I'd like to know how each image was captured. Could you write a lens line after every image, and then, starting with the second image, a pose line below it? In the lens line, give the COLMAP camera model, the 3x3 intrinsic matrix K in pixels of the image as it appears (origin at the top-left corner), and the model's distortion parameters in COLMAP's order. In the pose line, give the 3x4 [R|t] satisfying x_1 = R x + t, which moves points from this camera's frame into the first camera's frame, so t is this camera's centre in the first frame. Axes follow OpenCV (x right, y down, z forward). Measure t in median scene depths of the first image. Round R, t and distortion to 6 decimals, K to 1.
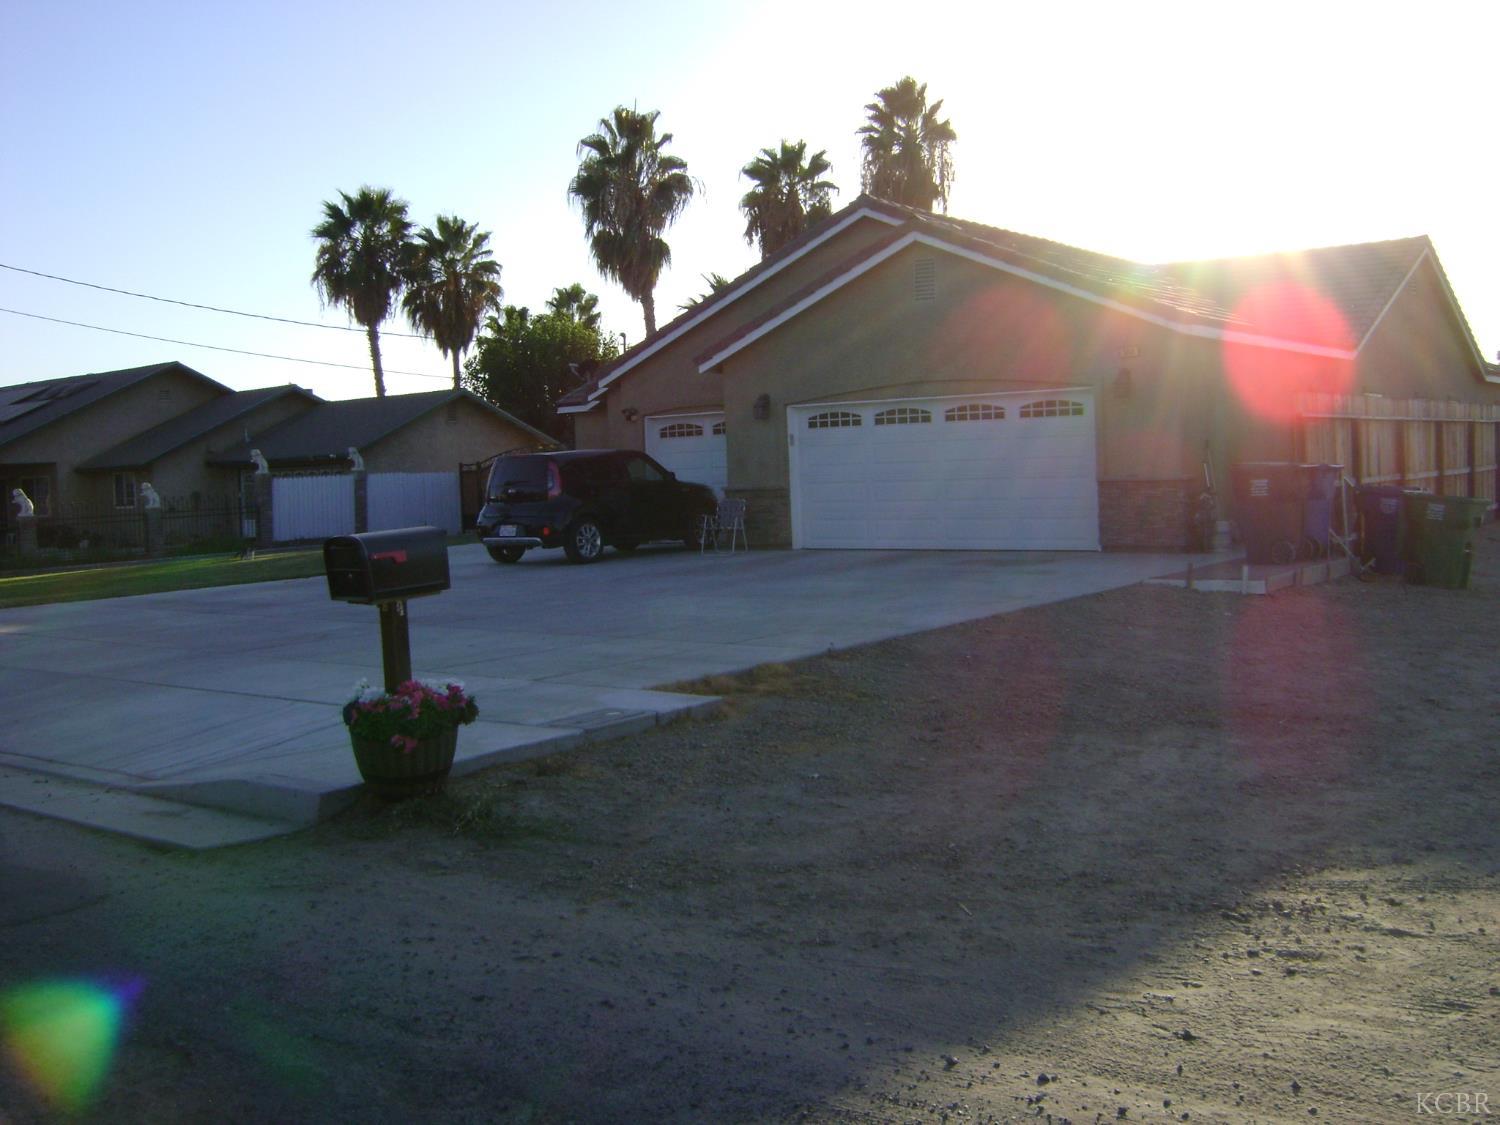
lens RADIAL K [[1552.6, 0, 748.1], [0, 1552.6, 526.0], [0, 0, 1]] dist [-0.124697, 0.003645]
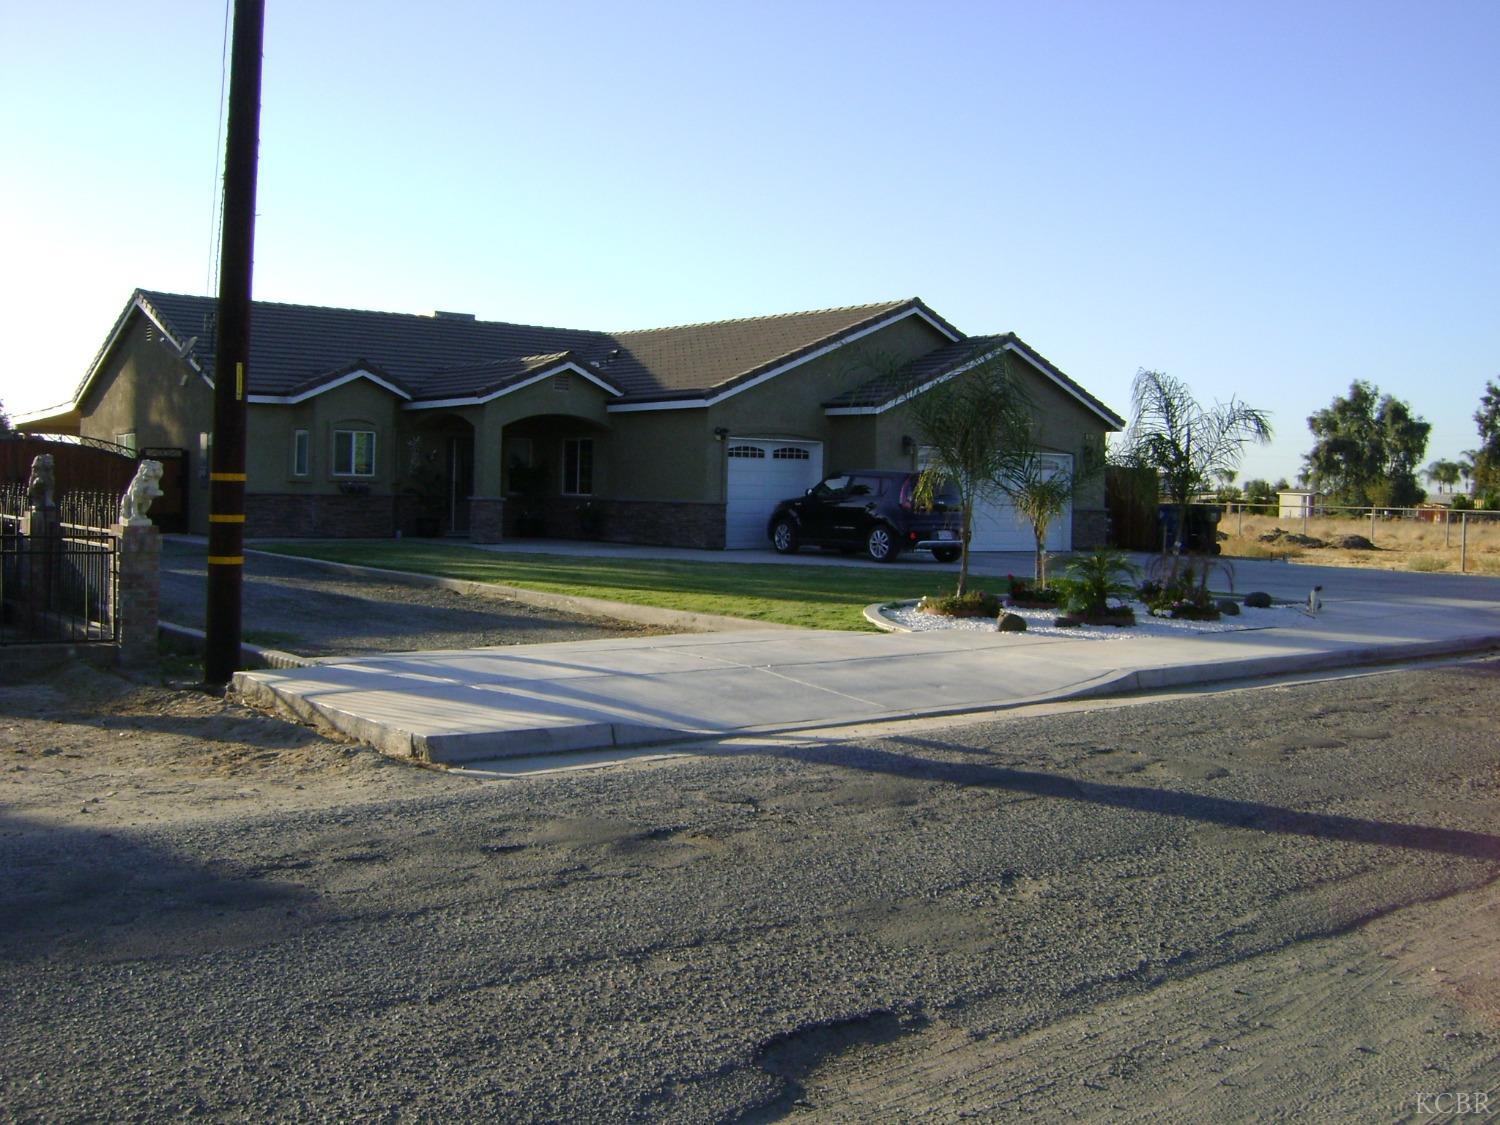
lens RADIAL K [[1552.6, 0, 748.1], [0, 1552.6, 526.0], [0, 0, 1]] dist [-0.124697, 0.003645]
pose [[0.222979, 0.020757, 0.974602, -1.319820], [0.006665, 0.999717, -0.022817, 0.022000], [-0.974801, 0.011583, 0.222777, 0.842580]]
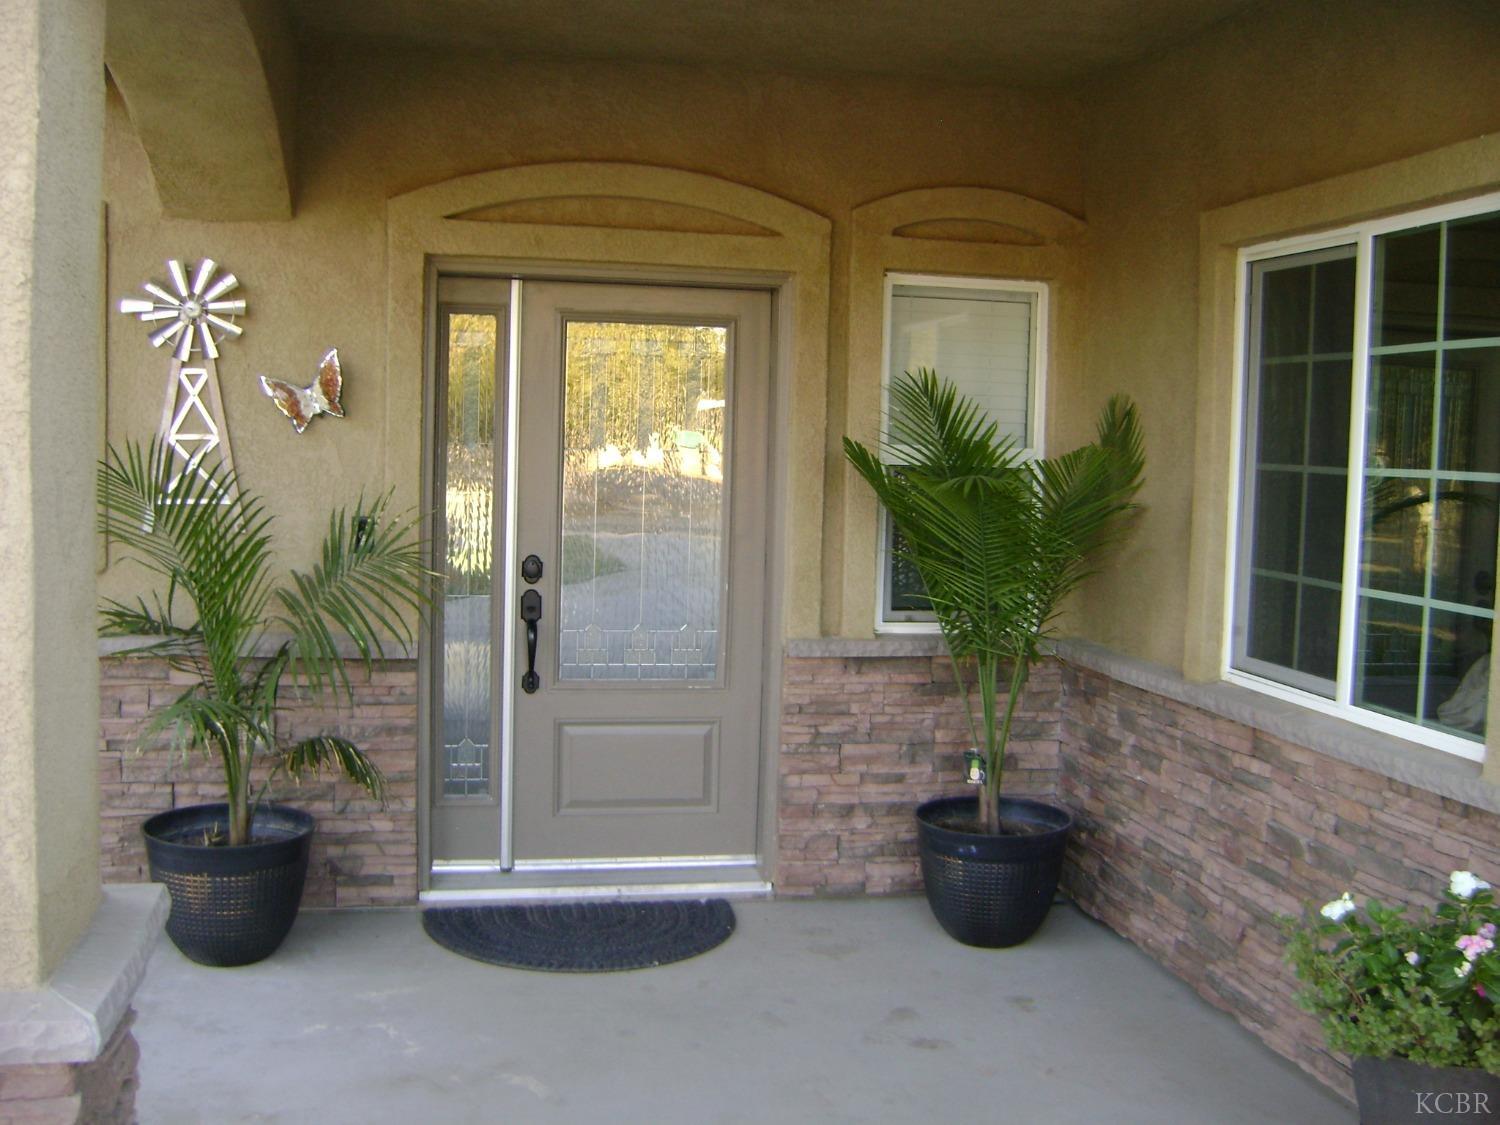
lens RADIAL K [[1552.6, 0, 748.1], [0, 1552.6, 526.0], [0, 0, 1]] dist [-0.124697, 0.003645]
pose [[0.670646, 0.012775, 0.741668, -0.140416], [-0.023090, 0.999727, 0.003658, -0.058371], [-0.741418, -0.019578, 0.670758, 1.247387]]
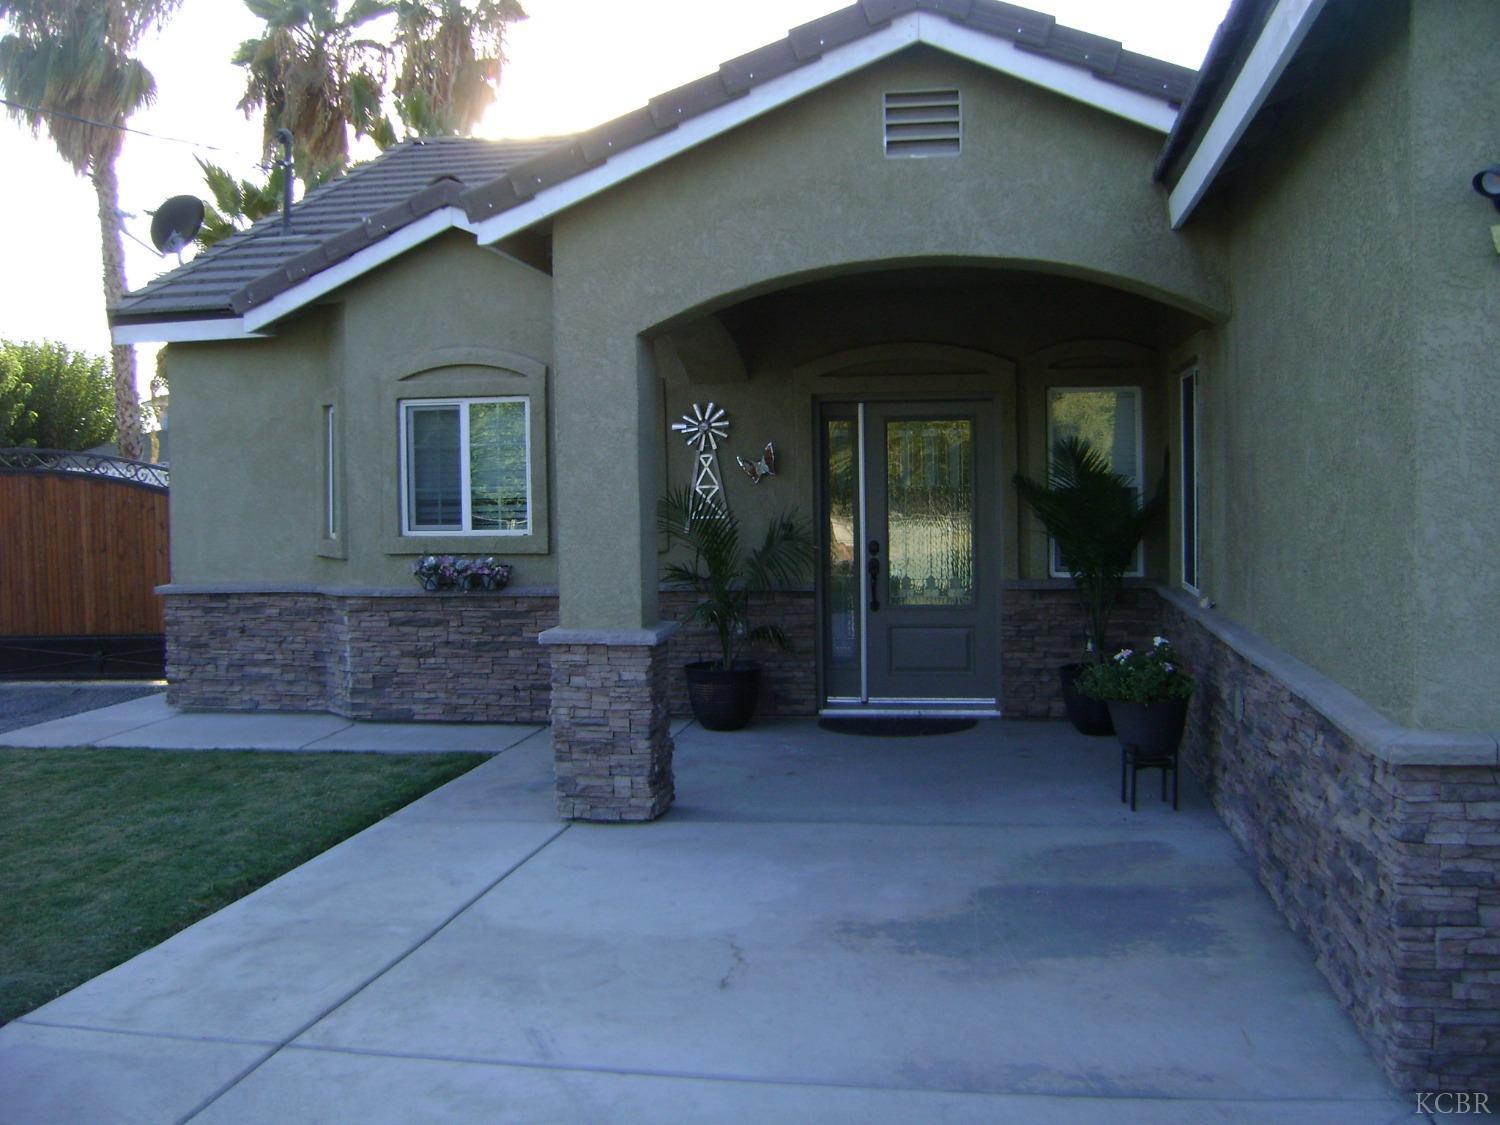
lens RADIAL K [[1552.6, 0, 748.1], [0, 1552.6, 526.0], [0, 0, 1]] dist [-0.124697, 0.003645]
pose [[0.888411, 0.010812, 0.458921, -0.229309], [-0.000646, 0.999751, -0.022303, -0.047041], [-0.459048, 0.019518, 0.888197, 1.045776]]
